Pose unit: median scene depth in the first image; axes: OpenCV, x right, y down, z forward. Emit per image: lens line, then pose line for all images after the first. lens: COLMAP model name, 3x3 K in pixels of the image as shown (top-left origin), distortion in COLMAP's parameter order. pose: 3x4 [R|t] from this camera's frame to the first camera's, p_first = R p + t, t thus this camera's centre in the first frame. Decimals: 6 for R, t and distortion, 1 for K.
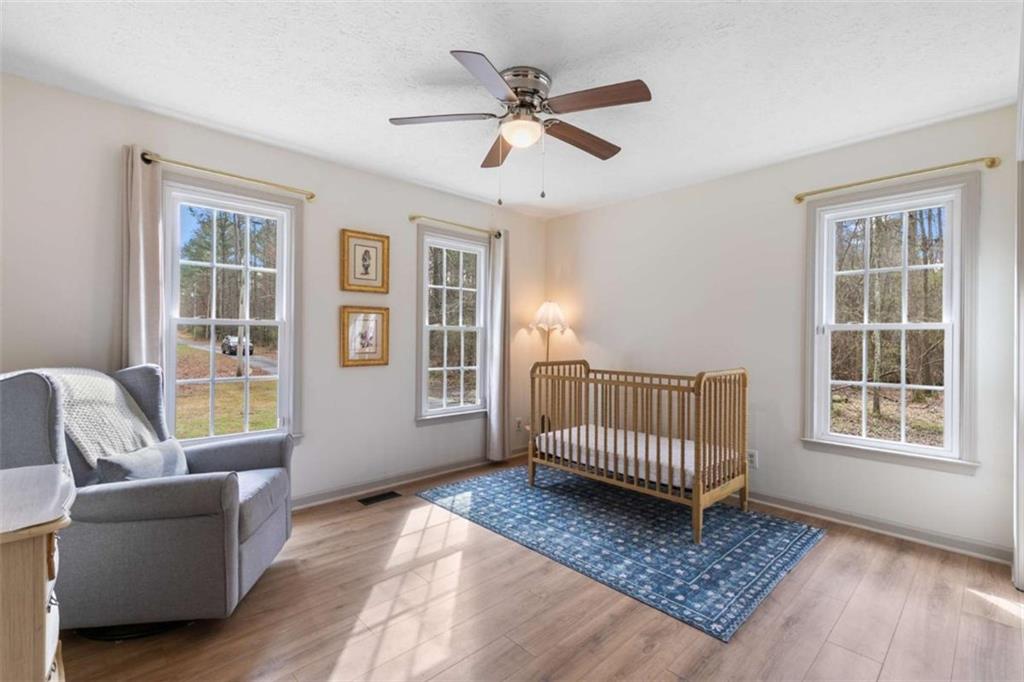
lens RADIAL K [[460.1, 0, 516.2], [0, 460.1, 337.7], [0, 0, 1]] dist [0.003905, -0.000280]
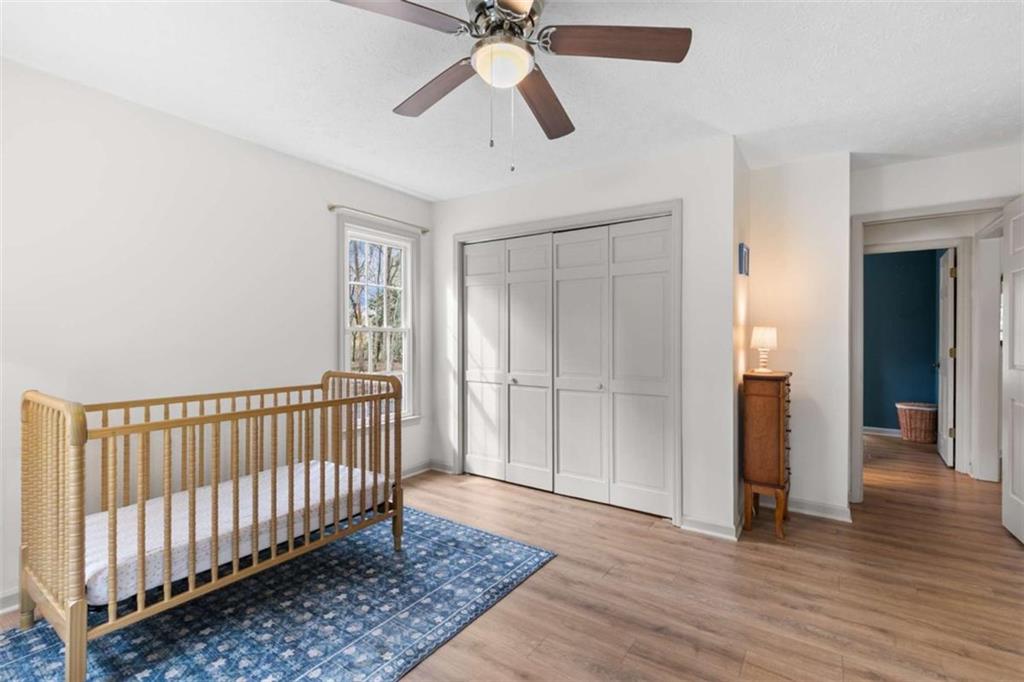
lens RADIAL K [[460.1, 0, 517.7], [0, 460.1, 340.4], [0, 0, 1]] dist [0.003905, -0.000280]
pose [[-0.212114, -0.010145, 0.977192, -0.609152], [0.000345, 0.999945, 0.010456, -0.002933], [-0.977245, 0.002555, -0.212099, 0.976389]]
